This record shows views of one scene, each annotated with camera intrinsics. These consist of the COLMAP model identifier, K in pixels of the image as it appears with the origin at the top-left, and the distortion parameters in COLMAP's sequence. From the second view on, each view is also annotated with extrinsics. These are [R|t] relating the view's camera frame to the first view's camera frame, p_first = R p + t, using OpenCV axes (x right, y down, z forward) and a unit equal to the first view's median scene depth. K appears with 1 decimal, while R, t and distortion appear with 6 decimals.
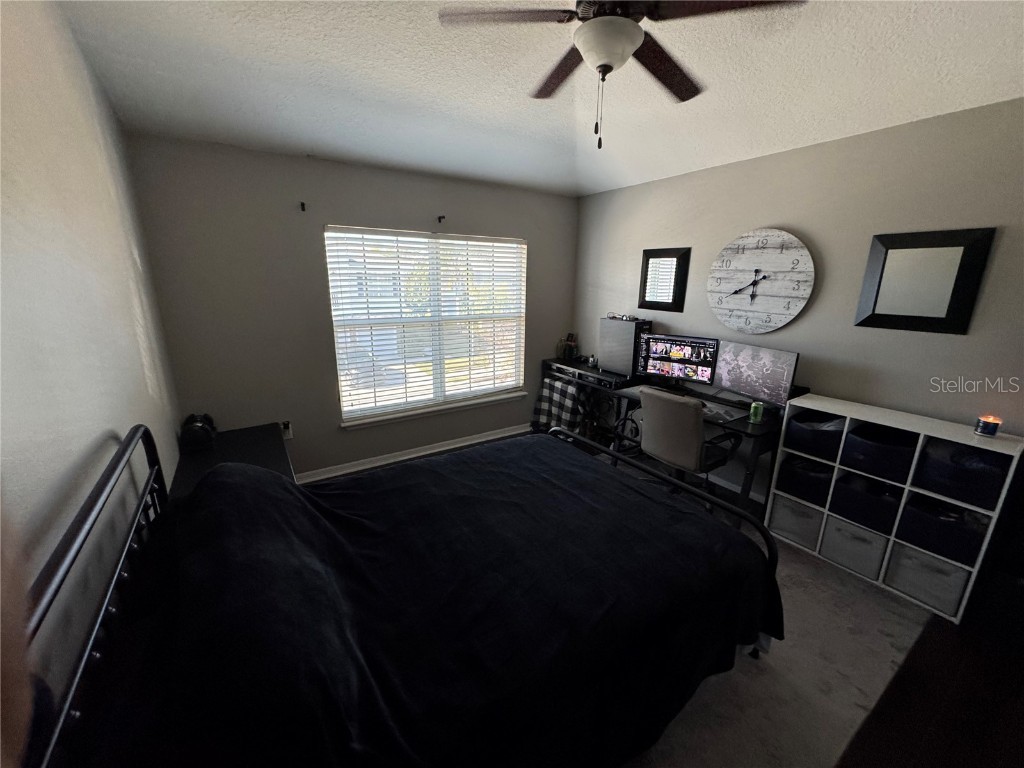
lens RADIAL K [[406.6, 0, 512.0], [0, 406.6, 384.0], [0, 0, 1]] dist [-0.000492, -0.000062]
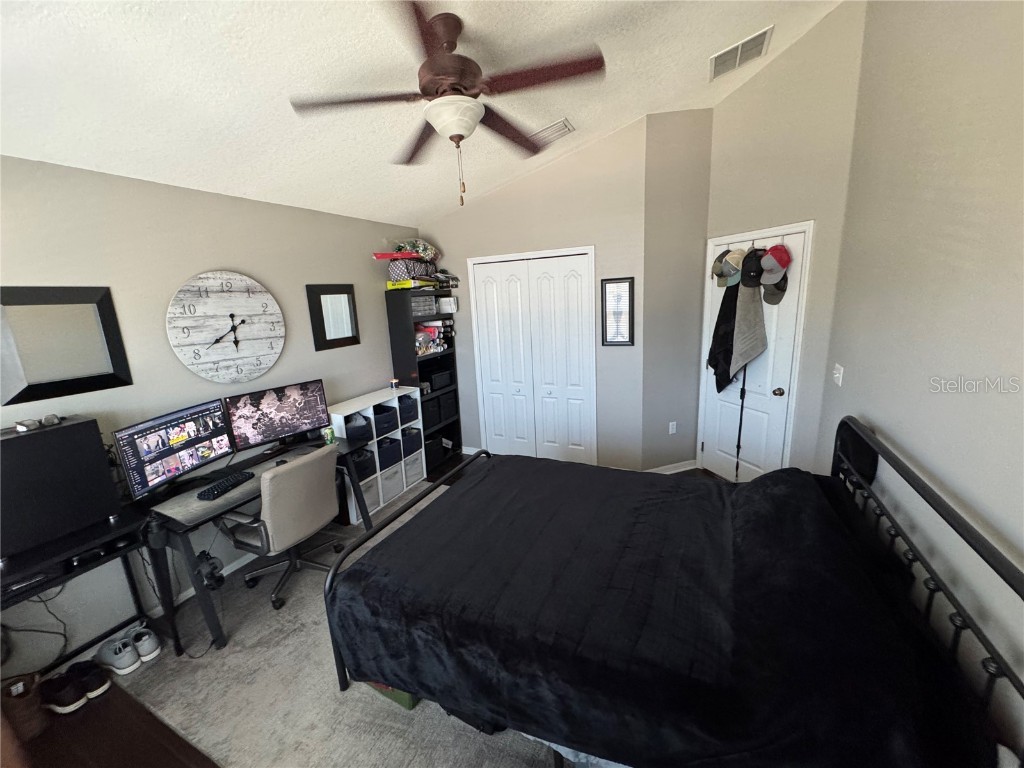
lens RADIAL K [[406.6, 0, 512.0], [0, 406.6, 384.0], [0, 0, 1]] dist [-0.000492, -0.000062]
pose [[-0.511655, -0.173689, 0.841452, -0.495645], [0.258857, 0.902687, 0.343730, -0.274294], [-0.819270, 0.393686, -0.416903, 0.873184]]
